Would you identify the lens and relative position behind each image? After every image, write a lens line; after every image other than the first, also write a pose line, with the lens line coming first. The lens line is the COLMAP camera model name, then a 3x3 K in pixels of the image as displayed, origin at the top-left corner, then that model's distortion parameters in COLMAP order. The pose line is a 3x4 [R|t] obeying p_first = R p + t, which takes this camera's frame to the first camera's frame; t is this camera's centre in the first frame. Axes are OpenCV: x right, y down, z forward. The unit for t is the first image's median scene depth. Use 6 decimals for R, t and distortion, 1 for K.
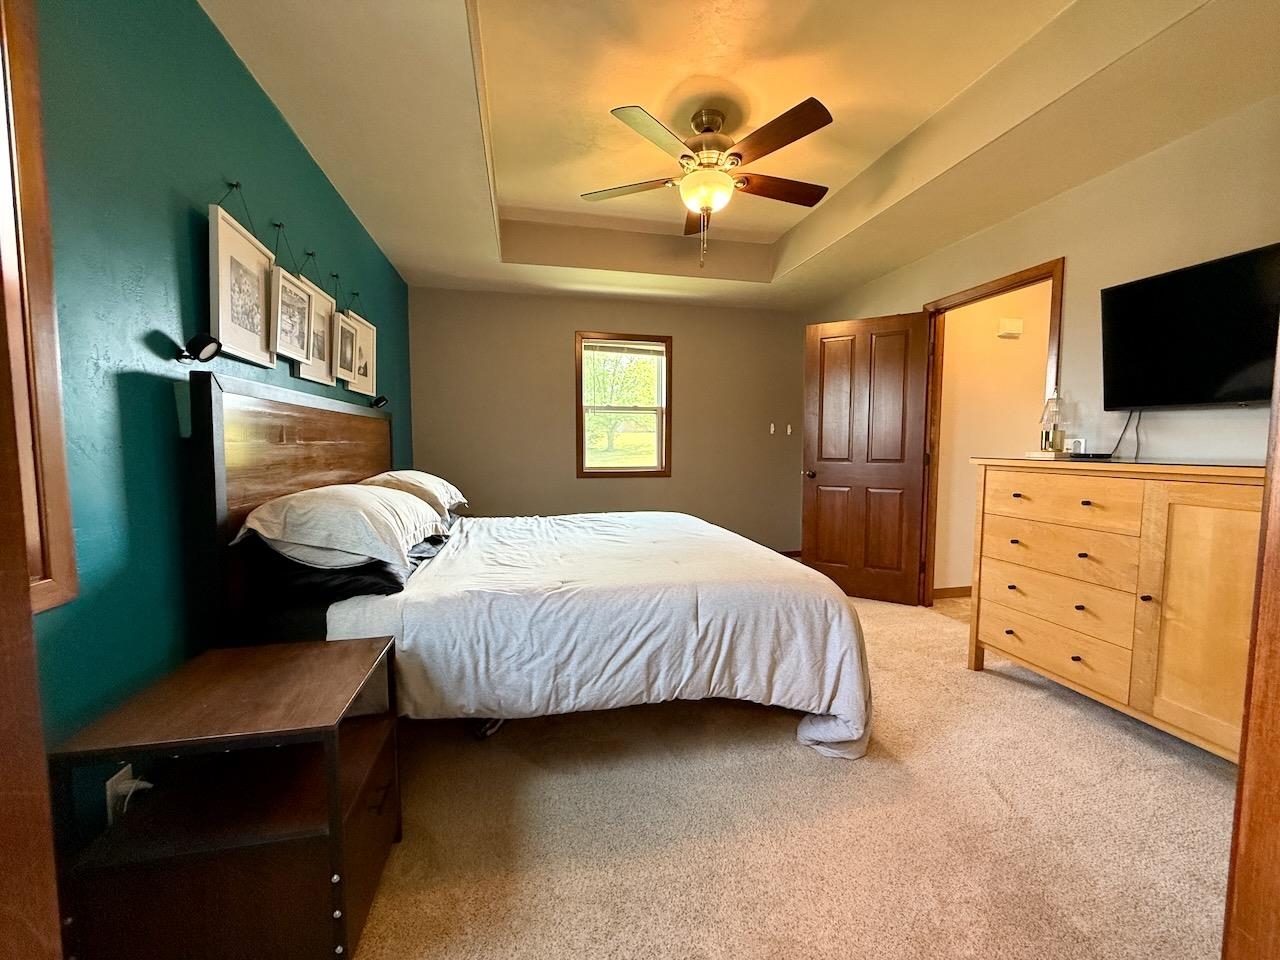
lens RADIAL K [[512.4, 0, 640.0], [0, 512.4, 480.0], [0, 0, 1]] dist [0.000505, 0.000137]
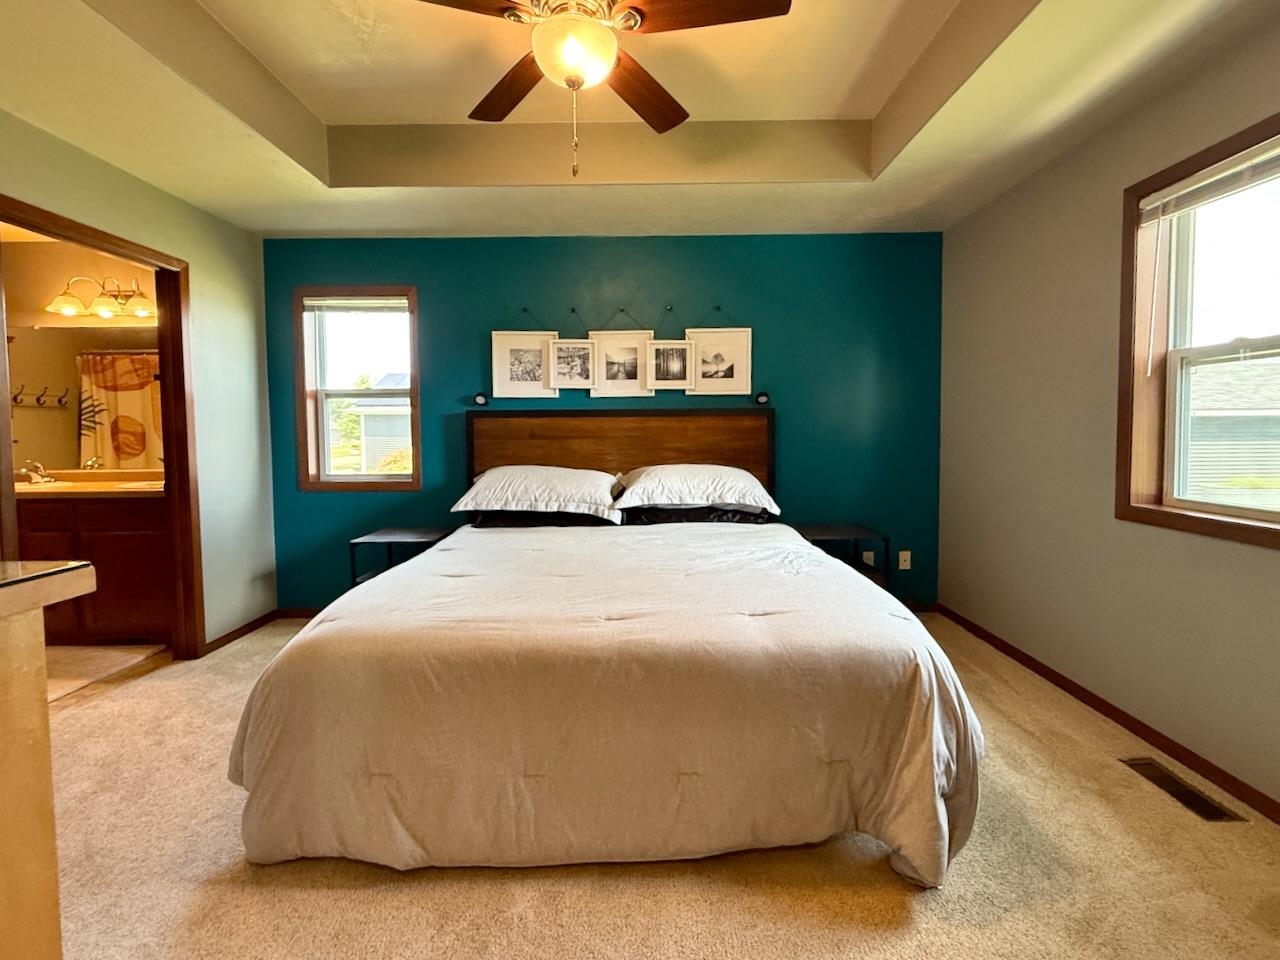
lens RADIAL K [[587.9, 0, 641.2], [0, 587.9, 453.6], [0, 0, 1]] dist [0.000278, -0.000054]
pose [[-0.228118, 0.042177, -0.972720, 0.549907], [-0.059185, 0.996613, 0.057093, -0.077058], [0.971833, 0.070594, -0.224849, 0.836295]]
